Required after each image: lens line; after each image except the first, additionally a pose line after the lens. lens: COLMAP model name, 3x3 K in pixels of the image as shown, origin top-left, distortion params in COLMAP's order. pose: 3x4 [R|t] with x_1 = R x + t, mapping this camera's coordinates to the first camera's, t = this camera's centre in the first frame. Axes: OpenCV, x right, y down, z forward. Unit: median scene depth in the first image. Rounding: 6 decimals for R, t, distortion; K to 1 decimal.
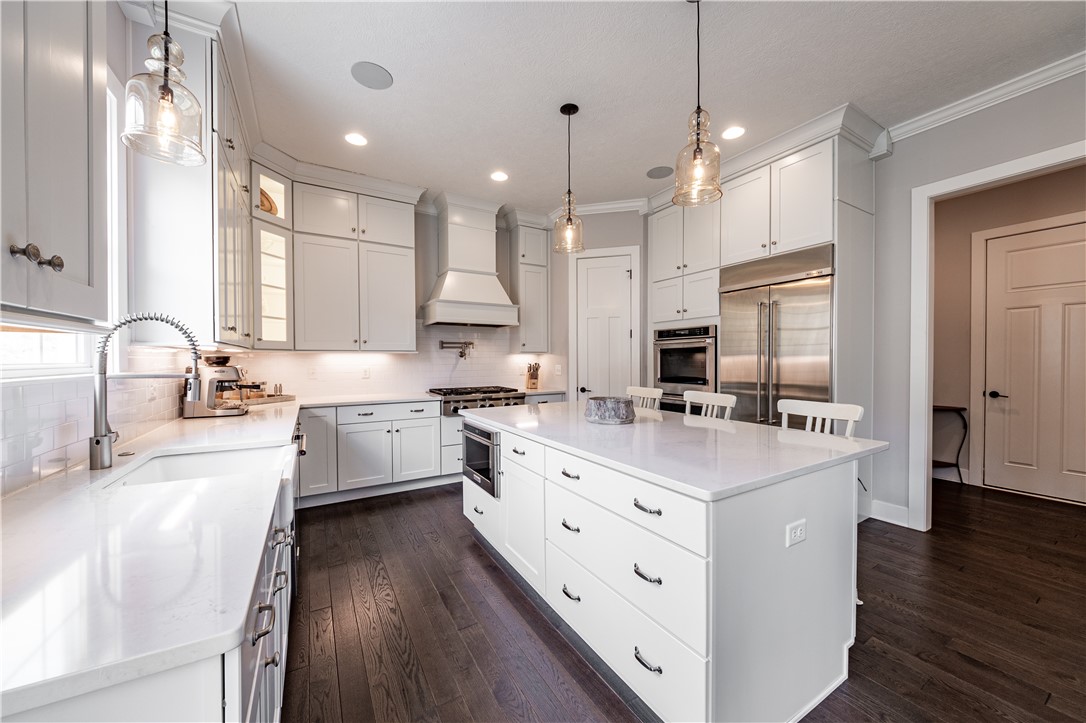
lens RADIAL K [[393.3, 0, 540.7], [0, 393.3, 364.6], [0, 0, 1]] dist [0.013489, -0.003484]
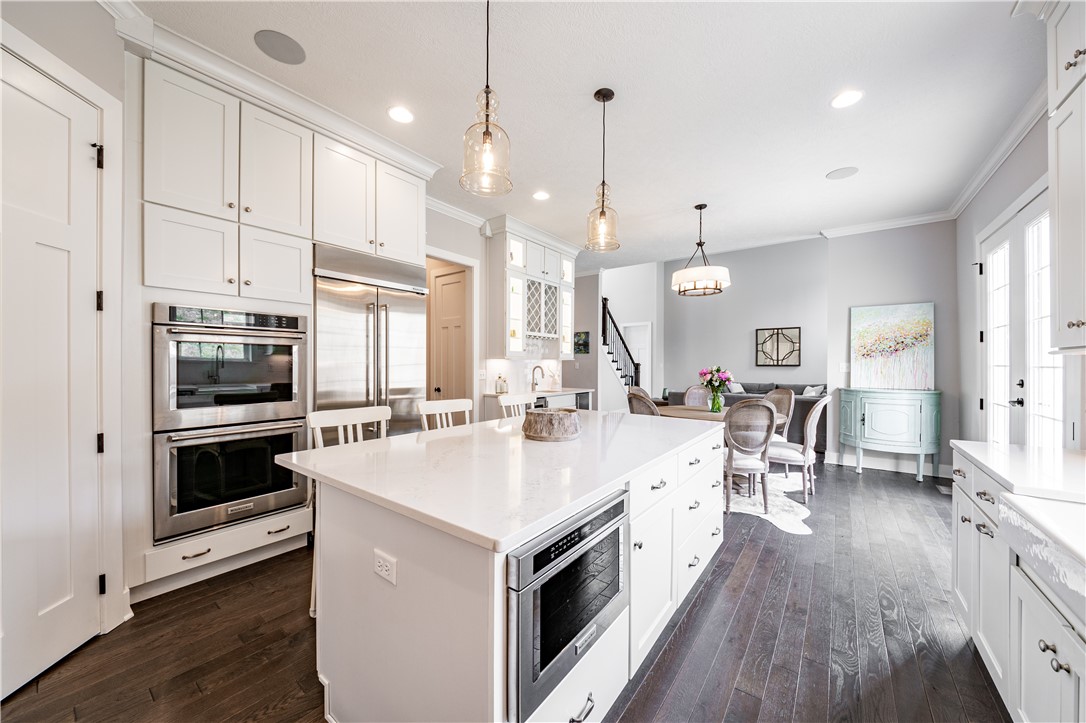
lens RADIAL K [[393.3, 0, 540.7], [0, 393.3, 364.6], [0, 0, 1]] dist [0.013489, -0.003484]
pose [[-0.374501, -0.001282, 0.927226, -0.356965], [0.009781, 0.999938, 0.005333, -0.010557], [-0.927175, 0.011066, -0.374465, 0.789825]]
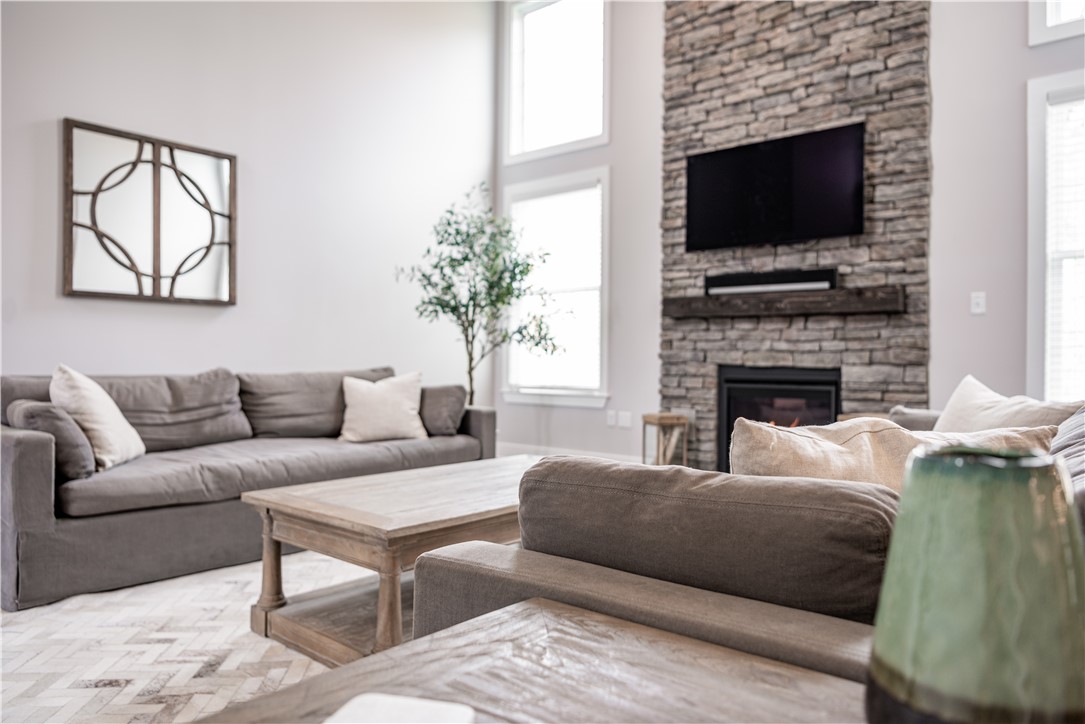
lens RADIAL K [[724.8, 0, 524.6], [0, 724.8, 359.1], [0, 0, 1]] dist [-0.006827, -0.003302]
pose [[-0.948898, -0.007144, -0.315501, 1.169376], [-0.010827, 0.999892, 0.009922, 0.091753], [0.315396, 0.012831, -0.948873, -0.316519]]
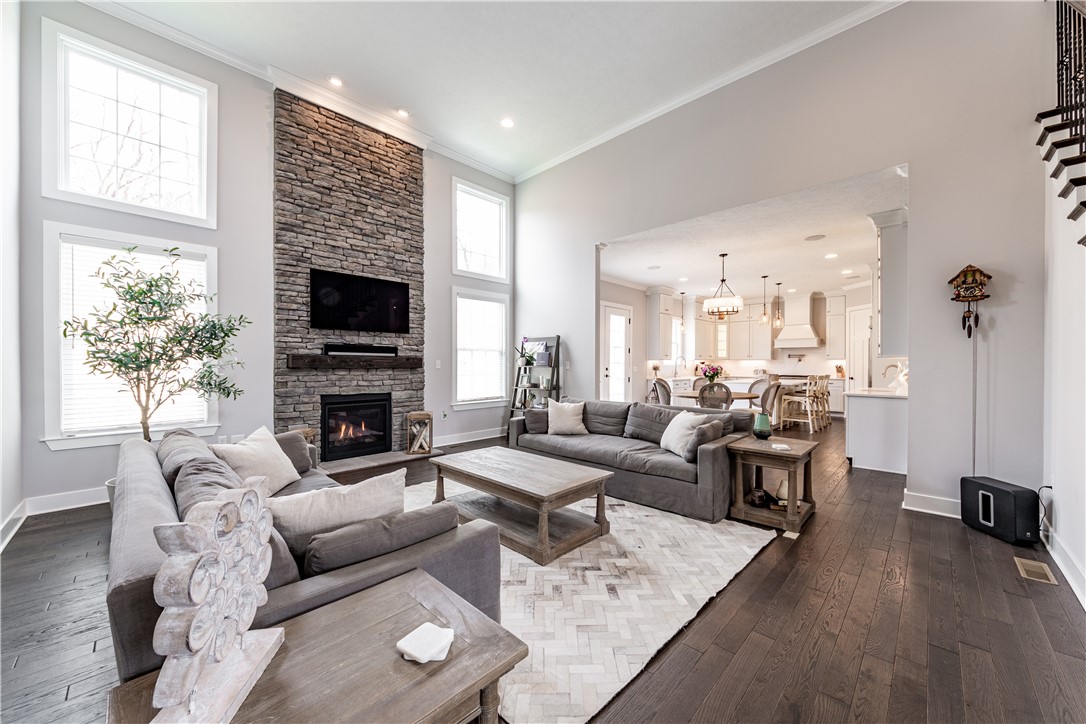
lens RADIAL K [[406.2, 0, 539.2], [0, 406.2, 366.8], [0, 0, 1]] dist [0.013656, -0.010977]
pose [[0.255428, 0.011637, -0.966758, 1.777983], [-0.011821, 0.999890, 0.008912, 0.008532], [0.966756, 0.009152, 0.255538, -1.083808]]
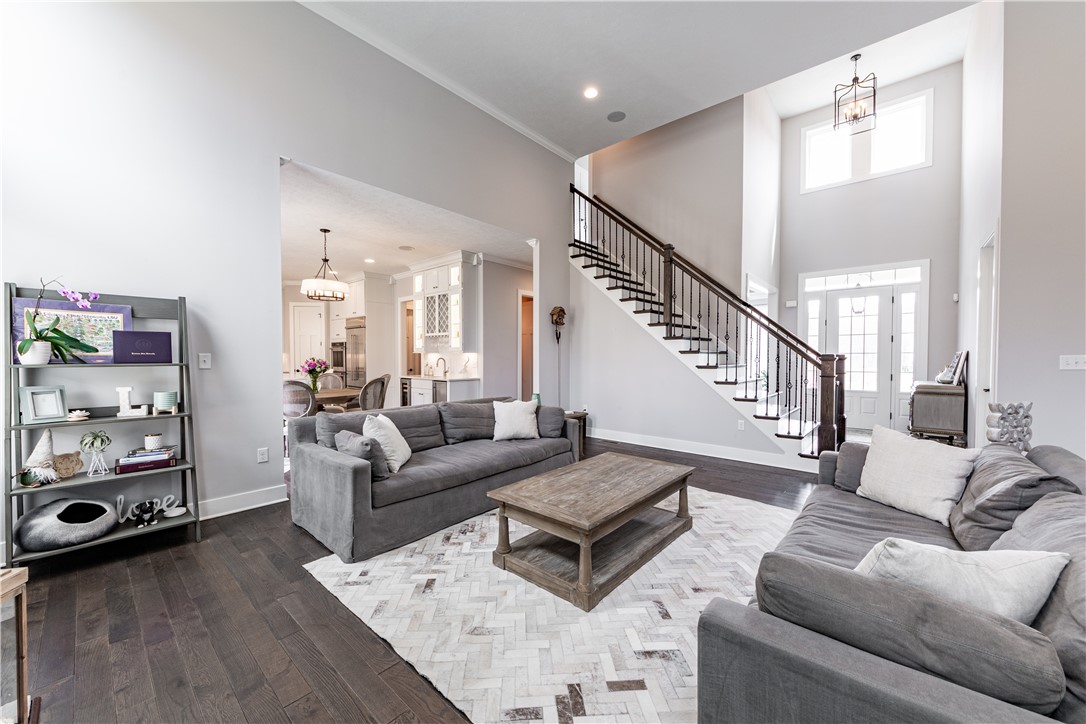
lens RADIAL K [[413.0, 0, 546.8], [0, 413.0, 367.3], [0, 0, 1]] dist [0.013601, -0.011541]
pose [[0.944236, -0.005726, 0.329220, 0.690438], [0.001285, 0.999905, 0.013707, 0.017283], [-0.329268, -0.012520, 0.944154, -1.535058]]
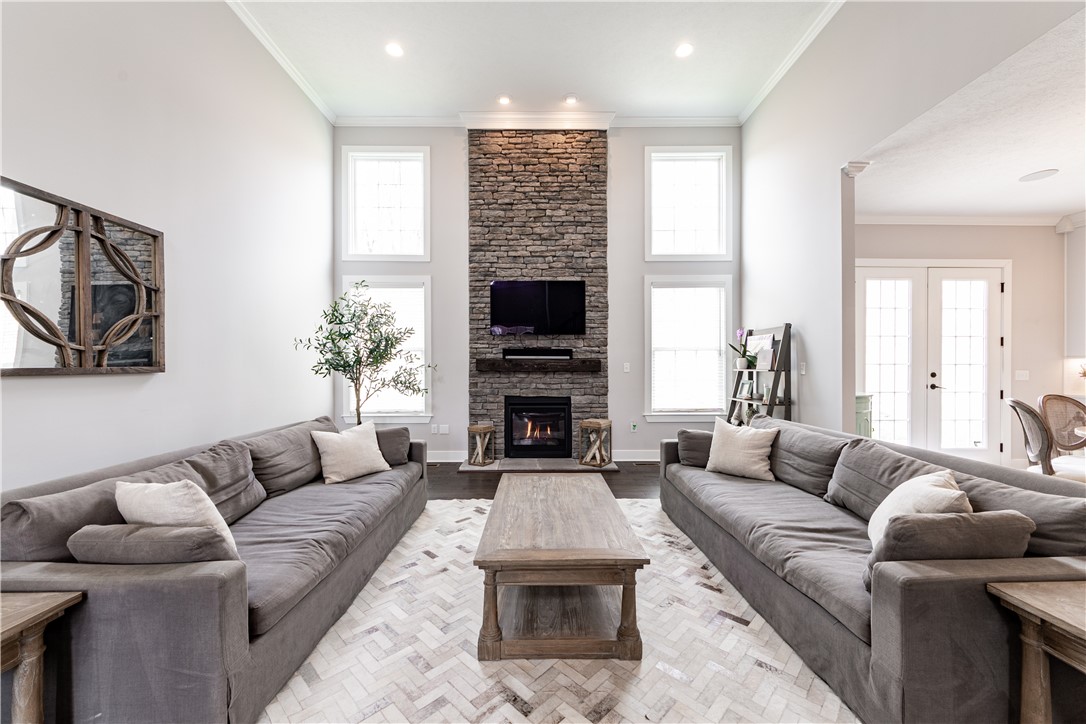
lens RADIAL K [[406.2, 0, 539.2], [0, 406.2, 366.8], [0, 0, 1]] dist [0.013656, -0.010977]
pose [[-0.507448, 0.007095, -0.861653, 1.519109], [-0.004238, 0.999933, 0.010729, 0.002921], [0.861672, 0.009096, -0.507385, -0.646516]]
